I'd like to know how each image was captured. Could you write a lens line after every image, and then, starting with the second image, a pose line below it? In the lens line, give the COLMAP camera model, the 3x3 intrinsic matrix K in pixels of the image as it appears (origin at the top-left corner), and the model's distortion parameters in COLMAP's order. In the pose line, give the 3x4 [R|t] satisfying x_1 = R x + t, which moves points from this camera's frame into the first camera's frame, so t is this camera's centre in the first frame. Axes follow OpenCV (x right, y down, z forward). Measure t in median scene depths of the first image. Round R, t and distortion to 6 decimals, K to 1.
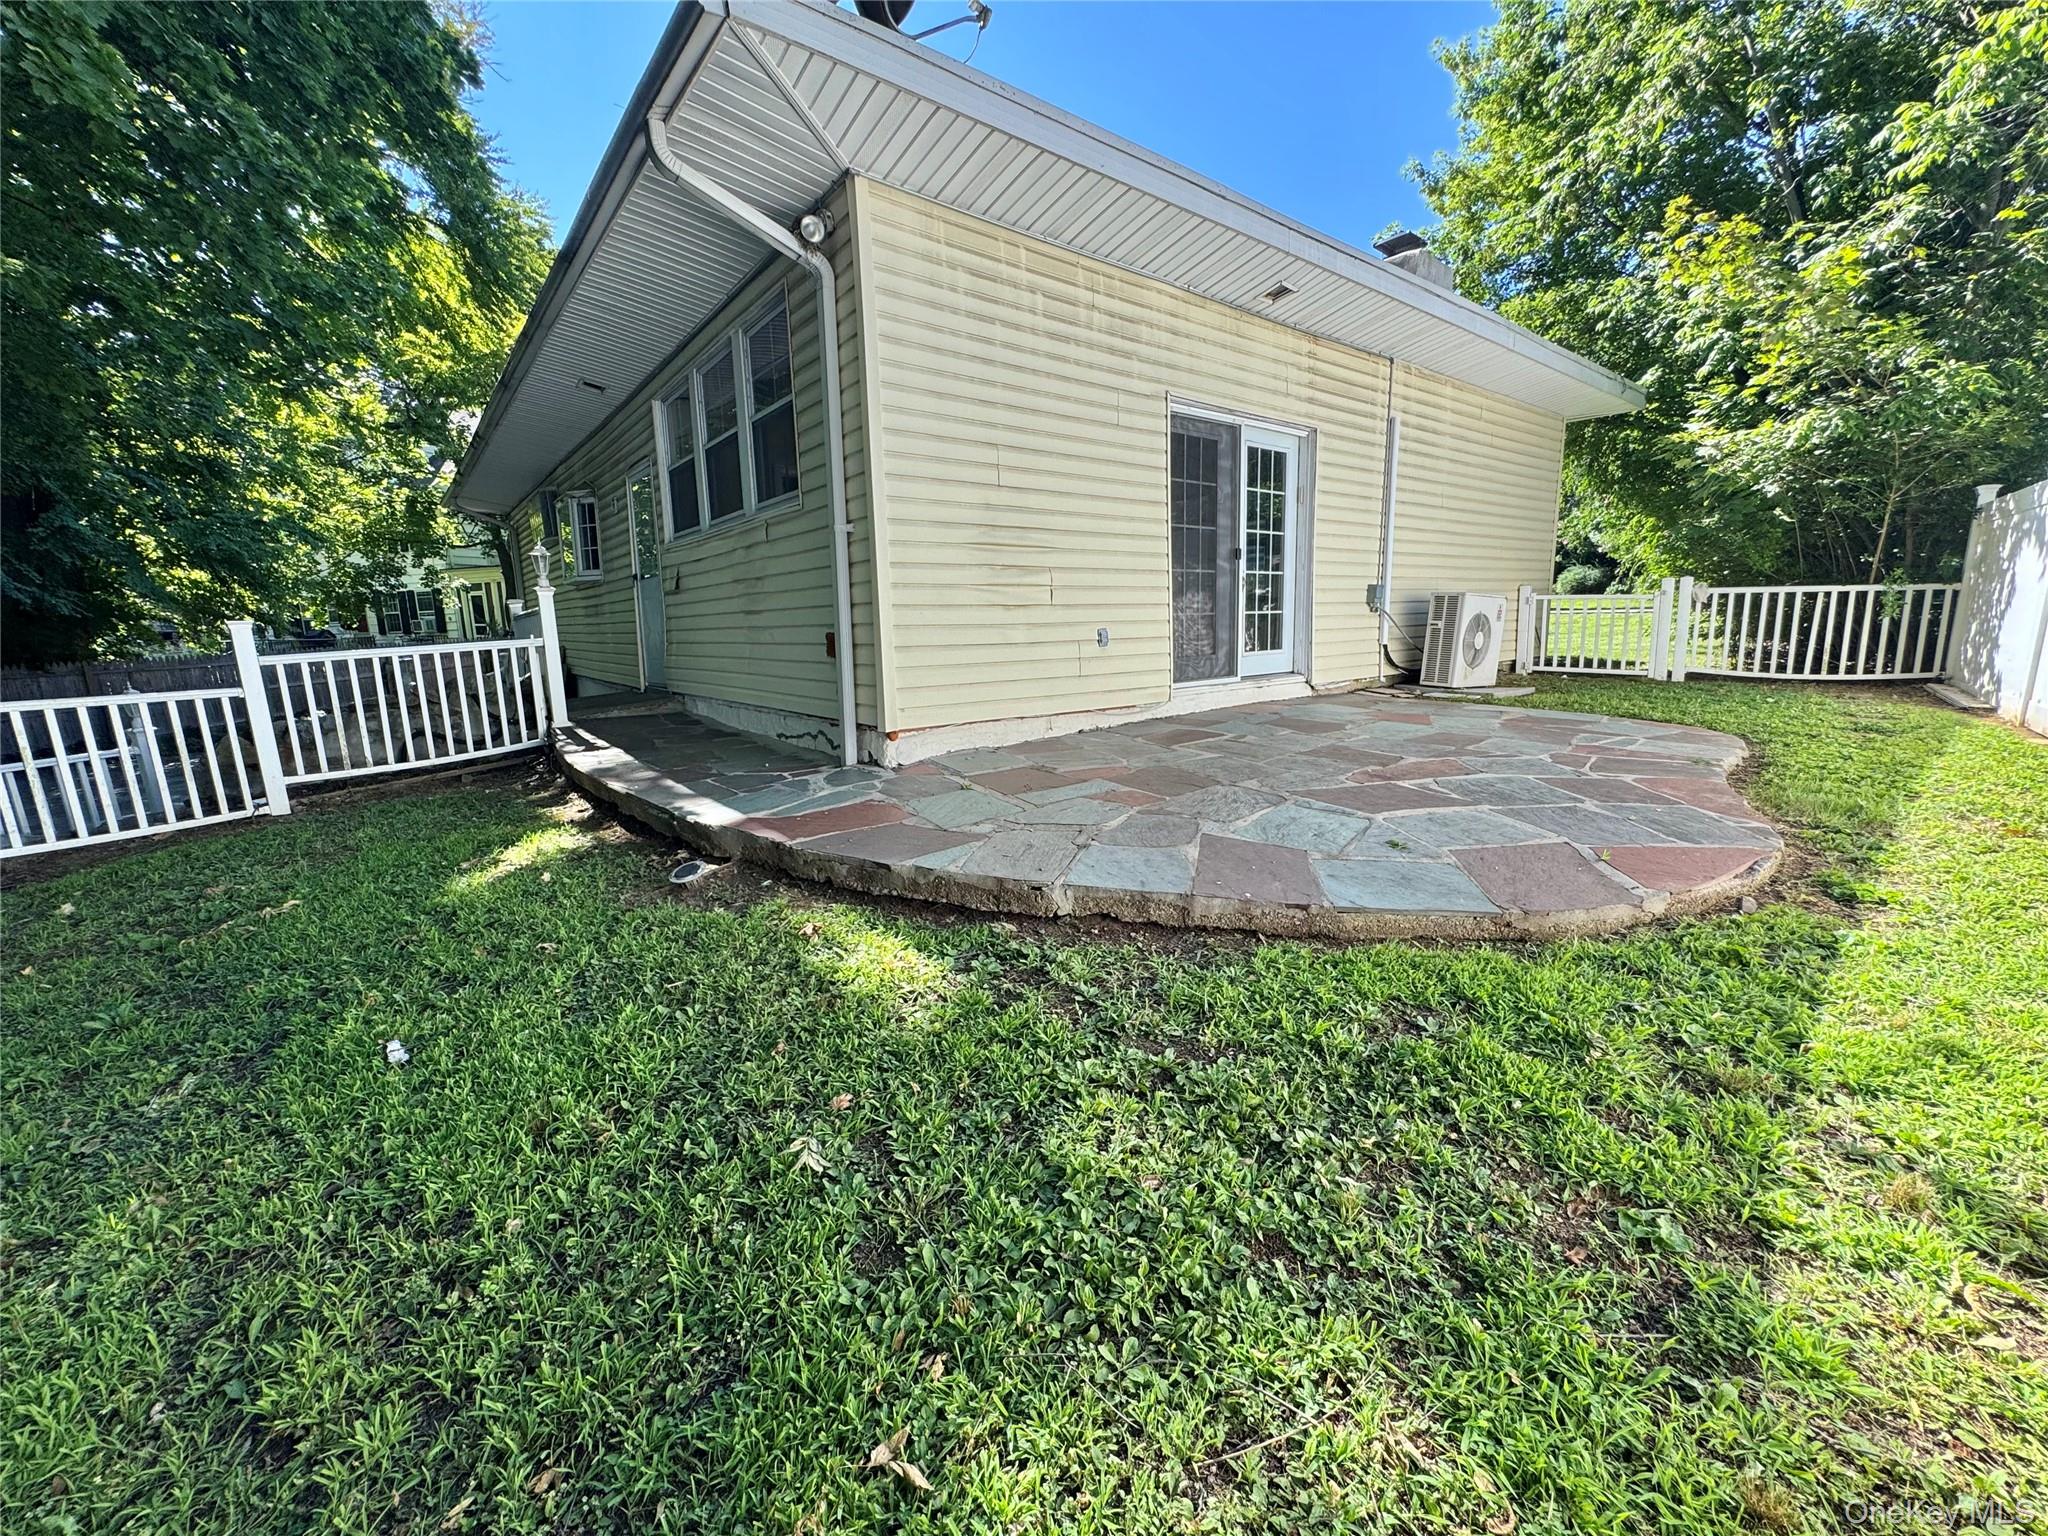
lens RADIAL K [[815.1, 0, 1029.7], [0, 815.1, 760.7], [0, 0, 1]] dist [-0.002706, 0.000074]
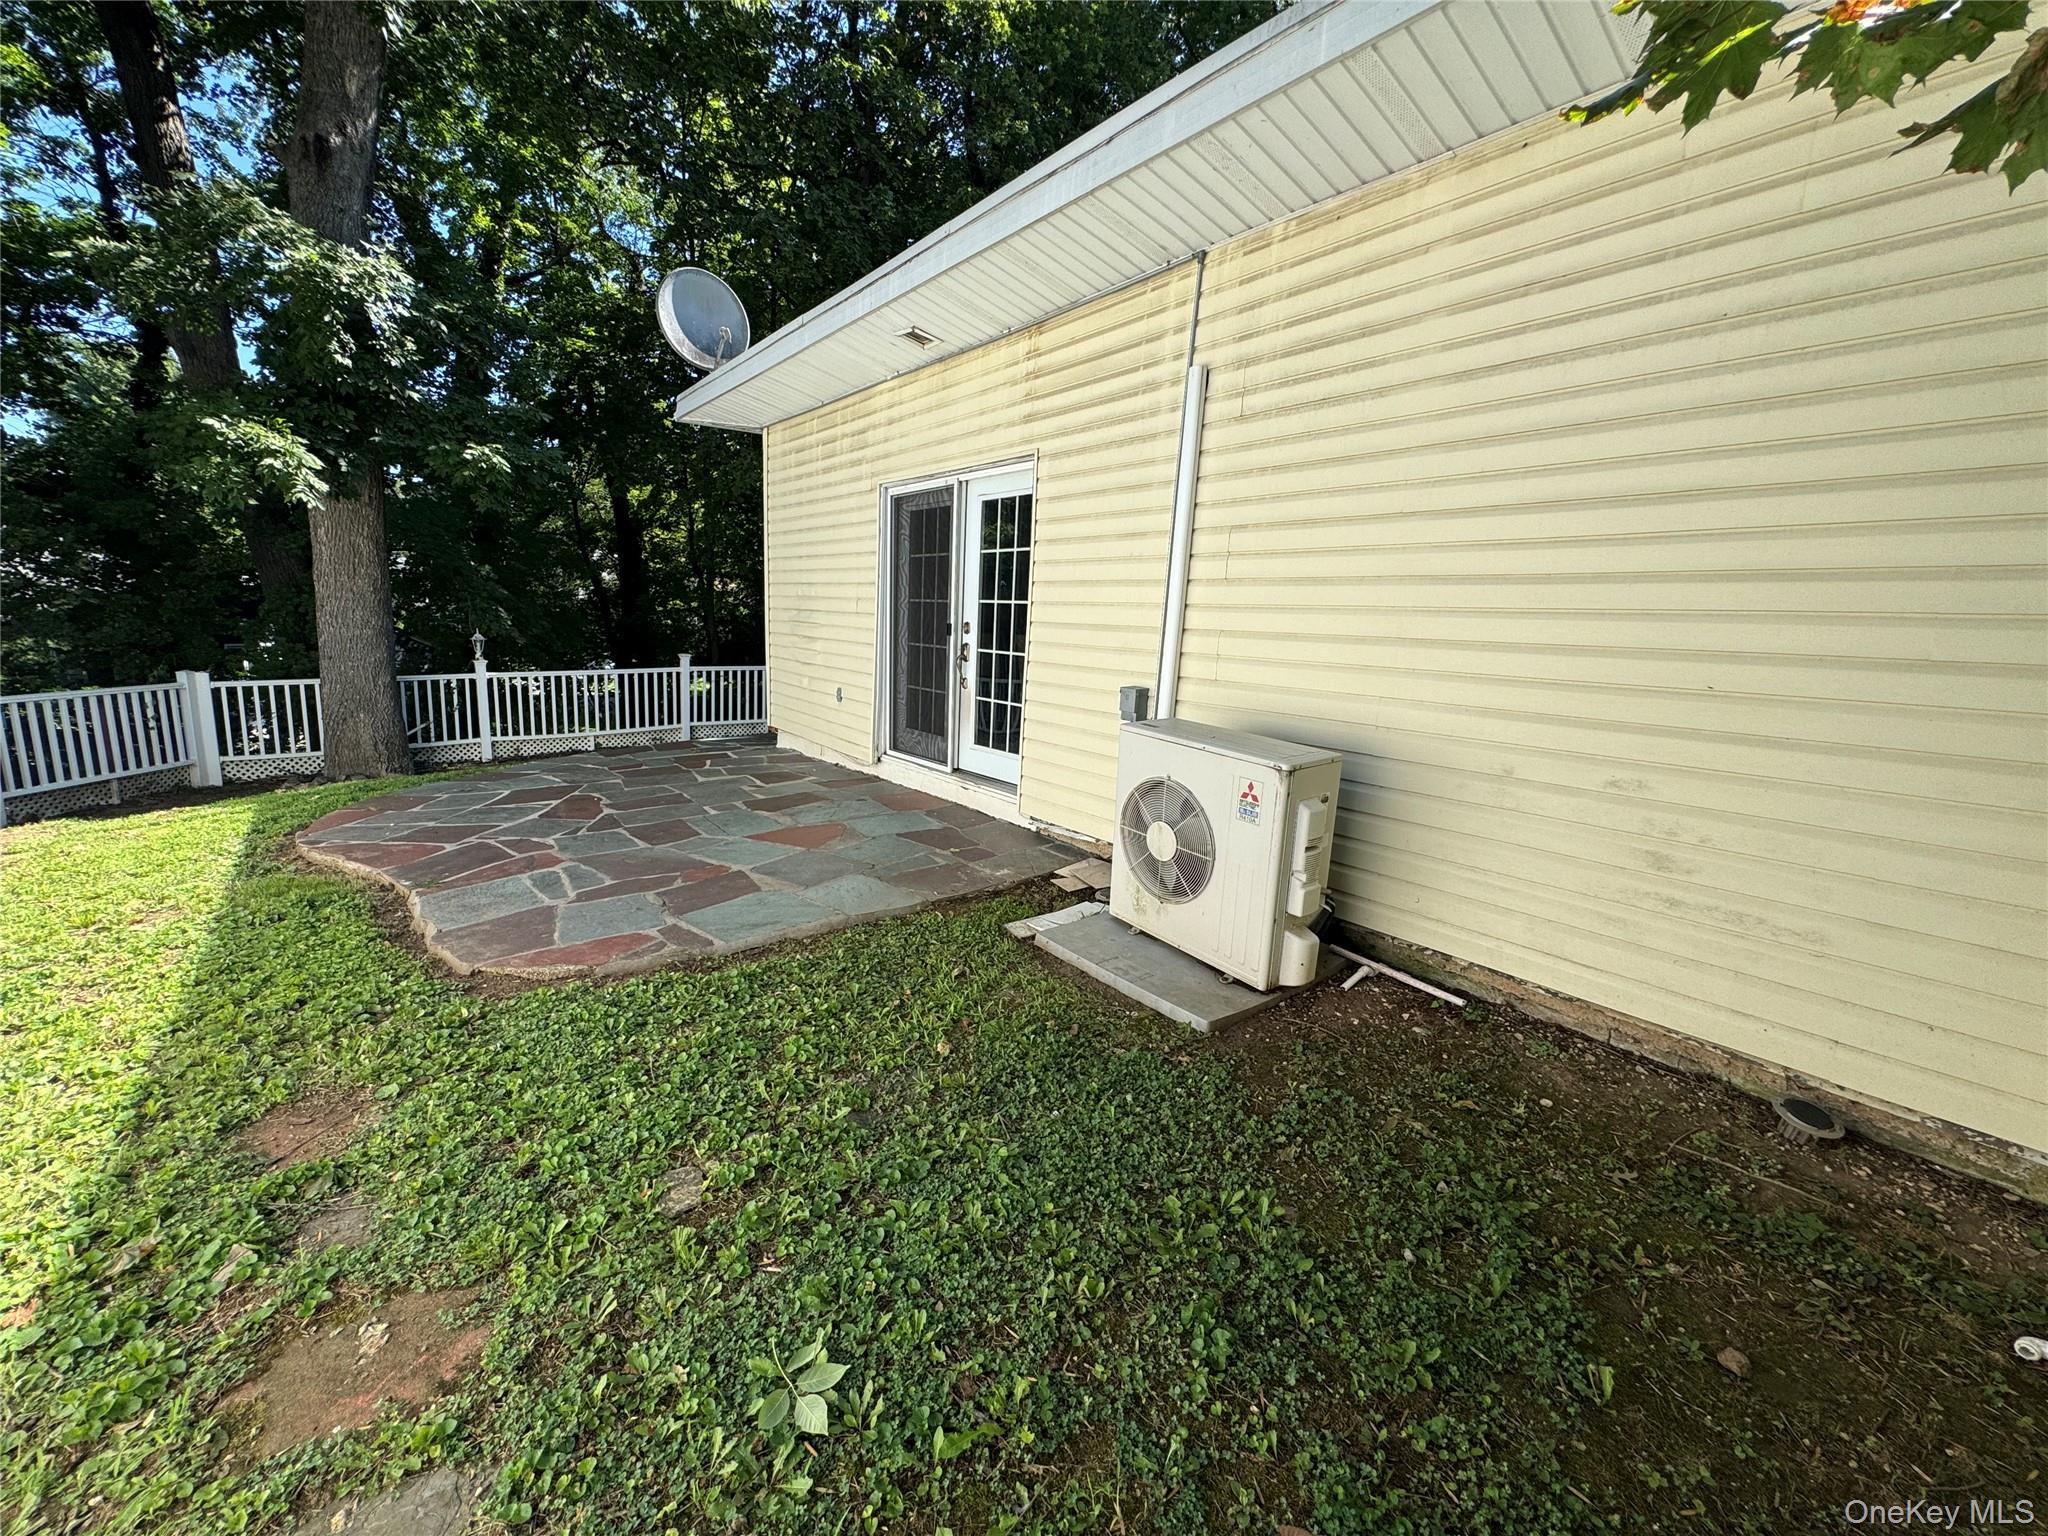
lens RADIAL K [[815.1, 0, 1029.7], [0, 815.1, 760.7], [0, 0, 1]] dist [-0.002706, 0.000074]
pose [[0.005334, 0.192987, -0.981187, 1.111745], [-0.213644, 0.958766, 0.187416, -0.292006], [0.976897, 0.208625, 0.046345, 1.040986]]
